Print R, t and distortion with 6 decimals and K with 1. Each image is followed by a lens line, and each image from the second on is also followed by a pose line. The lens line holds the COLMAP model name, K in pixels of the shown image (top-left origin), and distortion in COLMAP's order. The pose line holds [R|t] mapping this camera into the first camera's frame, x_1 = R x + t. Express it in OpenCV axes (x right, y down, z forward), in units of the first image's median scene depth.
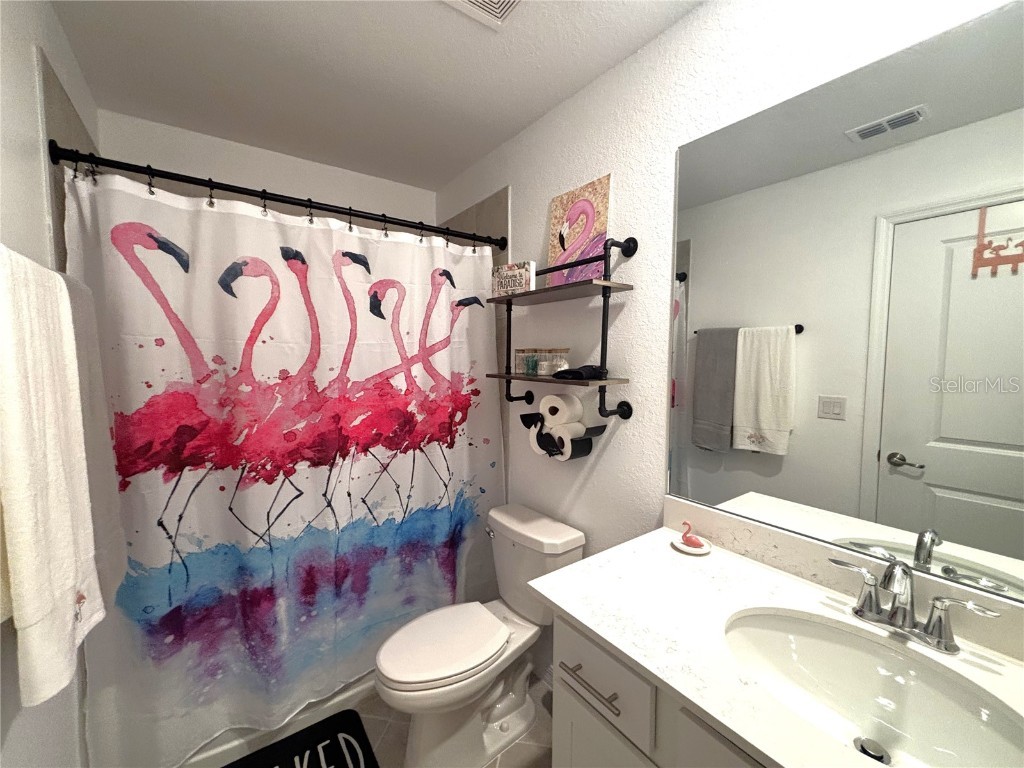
lens RADIAL K [[415.7, 0, 512.4], [0, 415.7, 387.2], [0, 0, 1]] dist [-0.001761, -0.000186]
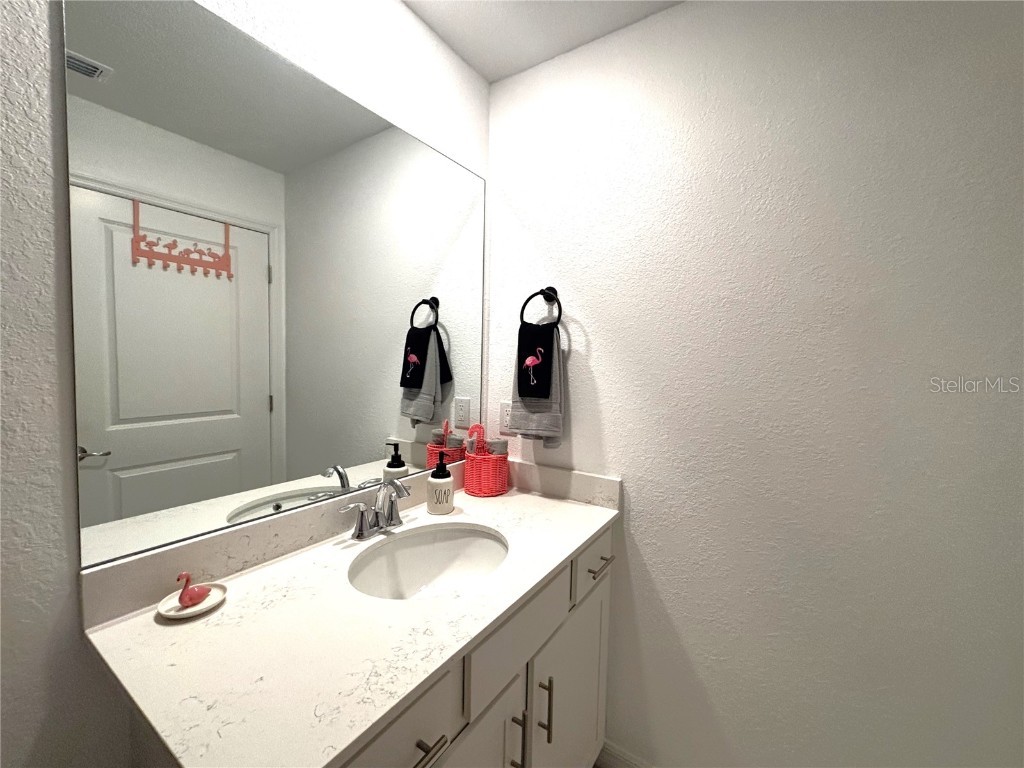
lens RADIAL K [[415.7, 0, 513.3], [0, 415.7, 380.0], [0, 0, 1]] dist [-0.001761, -0.000186]
pose [[-0.338402, -0.055649, 0.939355, -0.240294], [0.051668, 0.995645, 0.077597, -0.002741], [-0.939582, 0.074793, -0.334053, 0.476662]]
